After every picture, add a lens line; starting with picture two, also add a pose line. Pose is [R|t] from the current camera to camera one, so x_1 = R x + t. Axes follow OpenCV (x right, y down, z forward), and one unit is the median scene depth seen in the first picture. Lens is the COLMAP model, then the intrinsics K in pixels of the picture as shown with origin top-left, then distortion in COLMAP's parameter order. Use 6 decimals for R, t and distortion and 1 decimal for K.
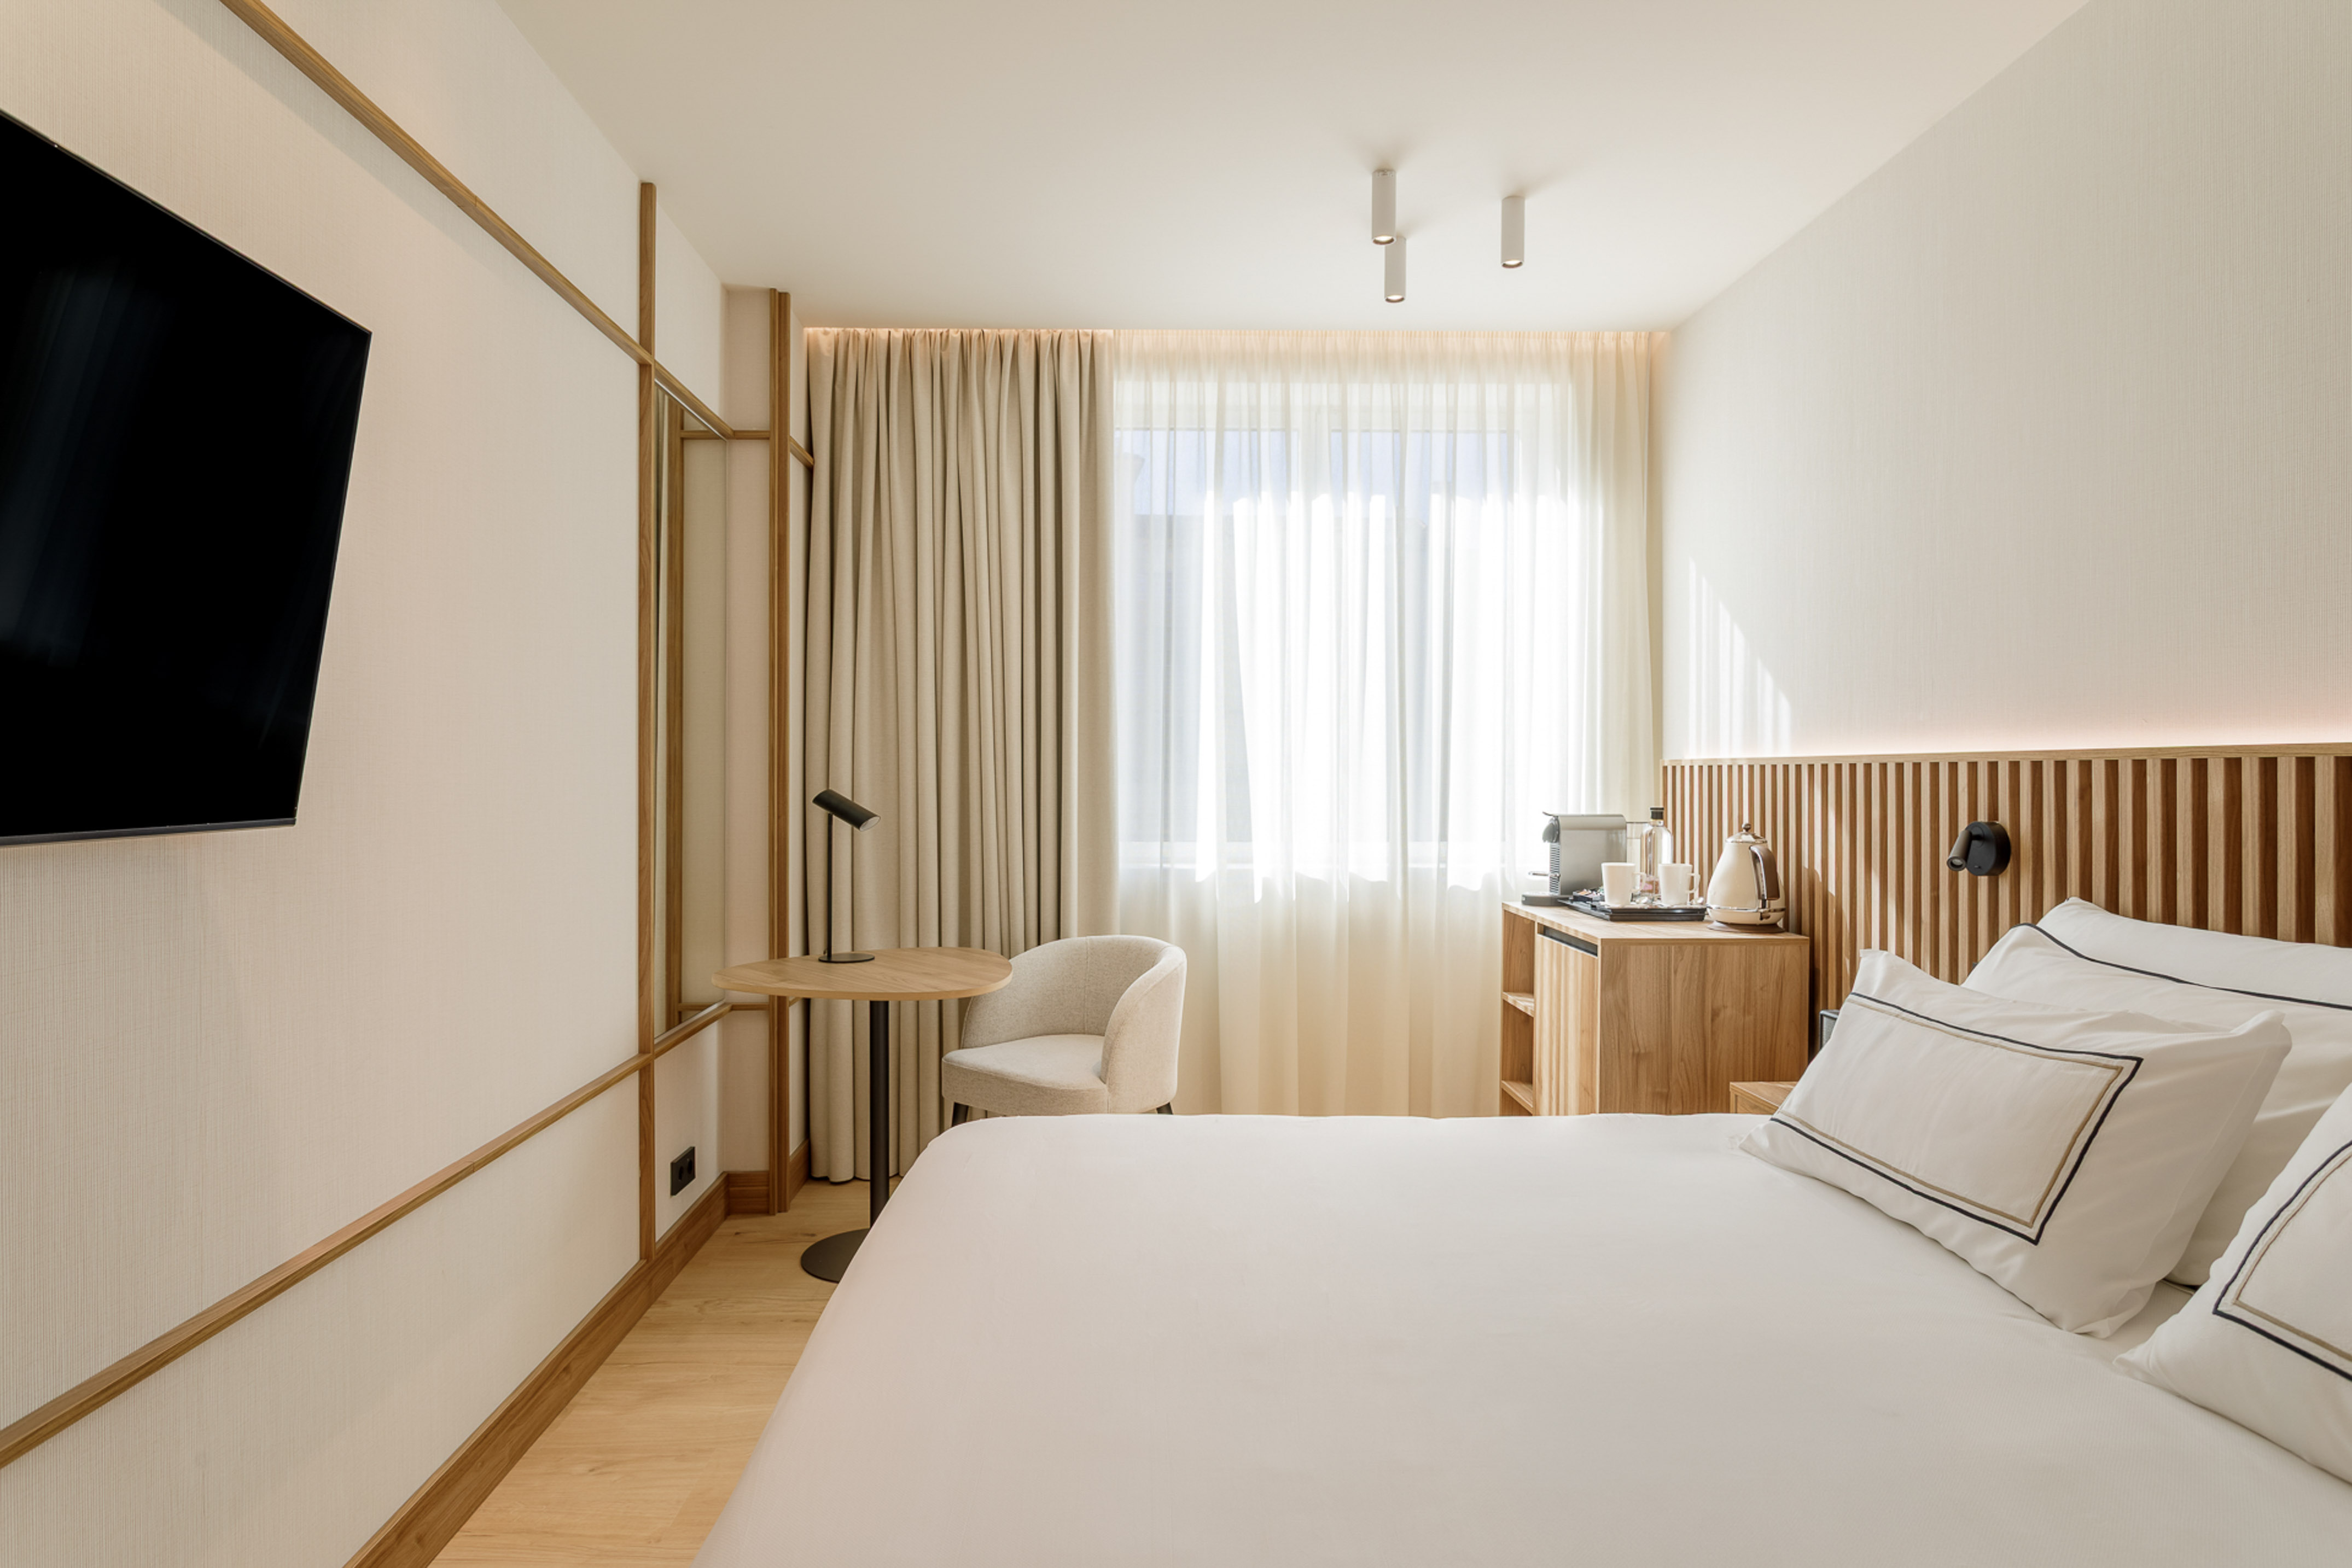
lens RADIAL K [[1368.3, 0, 1152.4], [0, 1368.3, 745.2], [0, 0, 1]] dist [-0.076220, -0.000441]
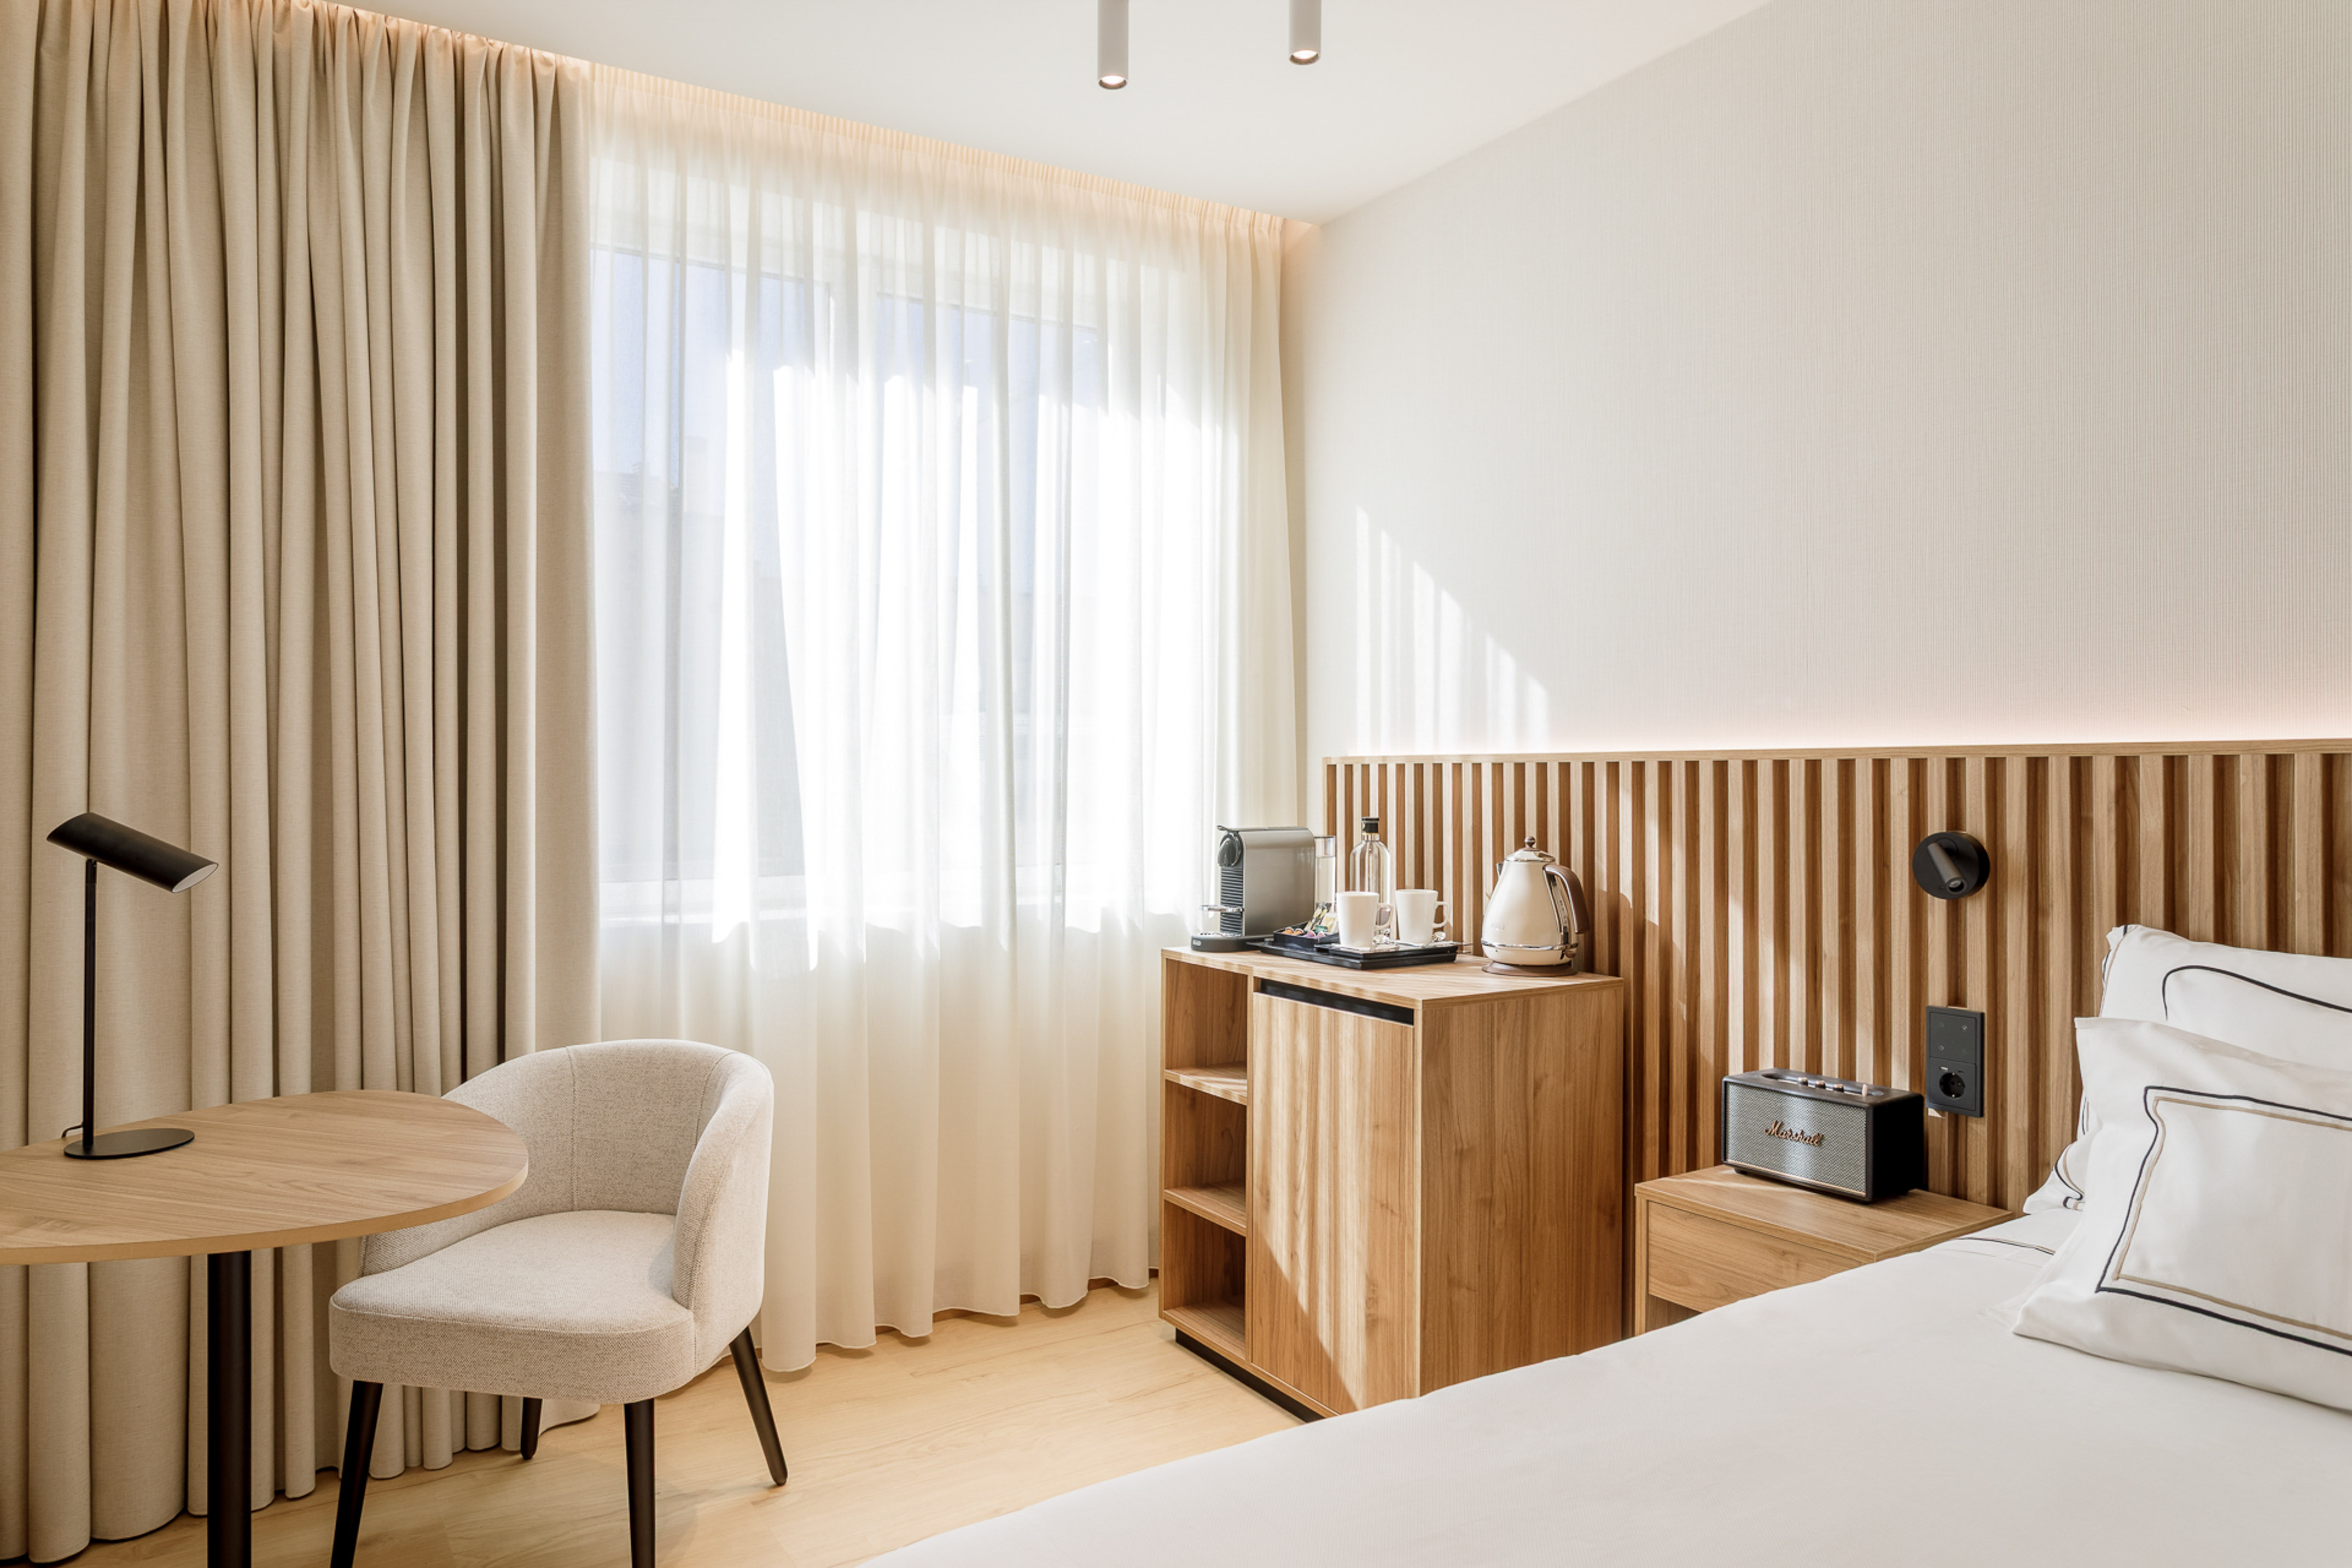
lens RADIAL K [[1522.7, 0, 1179.3], [0, 1522.7, 759.4], [0, 0, 1]] dist [-0.016926, 0.006080]
pose [[0.861138, 0.001748, 0.508369, -0.152338], [-0.006276, 0.999954, 0.007193, 0.005516], [-0.508333, -0.009385, 0.861109, 0.267751]]
